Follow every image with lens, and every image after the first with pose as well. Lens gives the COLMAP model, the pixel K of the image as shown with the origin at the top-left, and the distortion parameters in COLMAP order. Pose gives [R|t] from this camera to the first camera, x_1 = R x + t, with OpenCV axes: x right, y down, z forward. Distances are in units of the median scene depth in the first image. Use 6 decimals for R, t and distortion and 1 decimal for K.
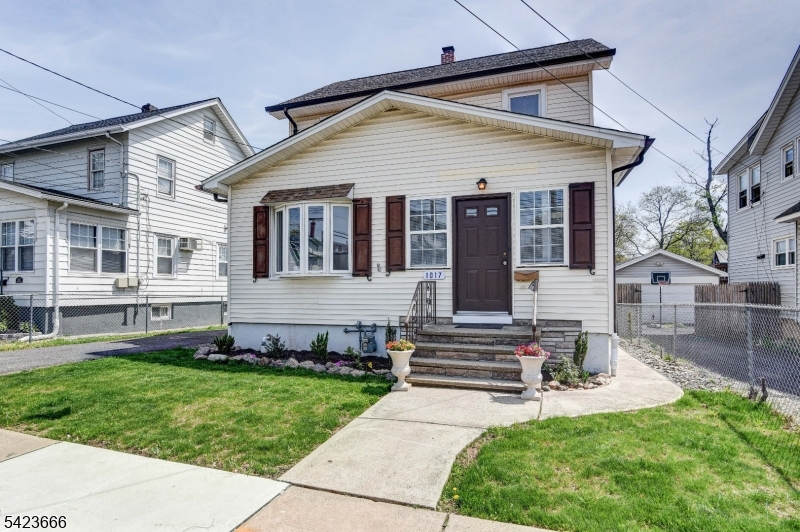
lens RADIAL K [[419.2, 0, 398.1], [0, 419.2, 292.4], [0, 0, 1]] dist [-0.002363, -0.000605]
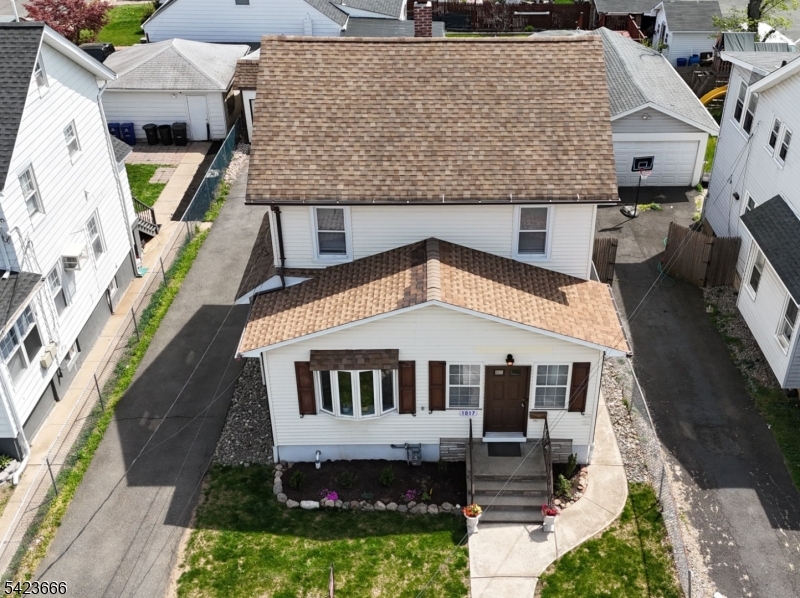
lens RADIAL K [[851.1, 0, 430.9], [0, 851.1, 296.8], [0, 0, 1]] dist [0.104495, -0.016364]
pose [[0.946270, -0.173721, 0.272752, -0.663581], [-0.001083, 0.841743, 0.539878, -1.722876], [-0.323375, -0.511166, 0.796328, -0.840050]]
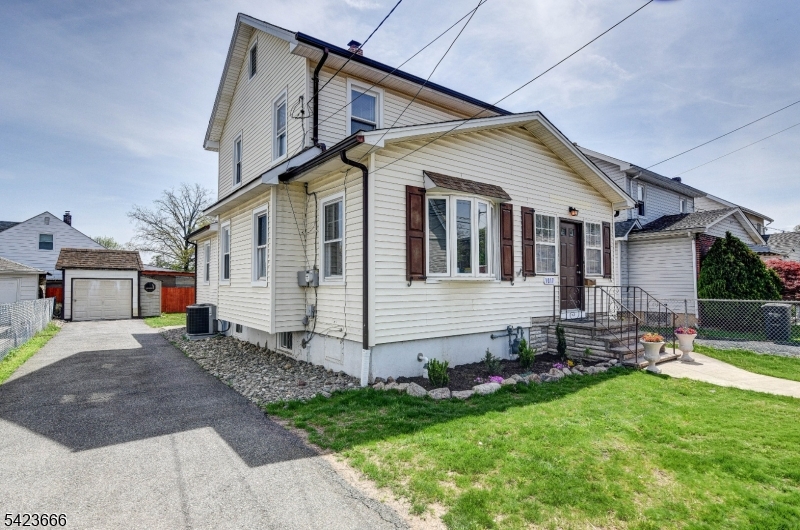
lens RADIAL K [[412.0, 0, 404.2], [0, 412.0, 268.8], [0, 0, 1]] dist [-0.001502, -0.009252]
pose [[0.556334, 0.027591, 0.830500, -1.100927], [0.000503, 0.999437, -0.033540, -0.034821], [-0.830958, 0.019078, 0.556007, 0.685479]]
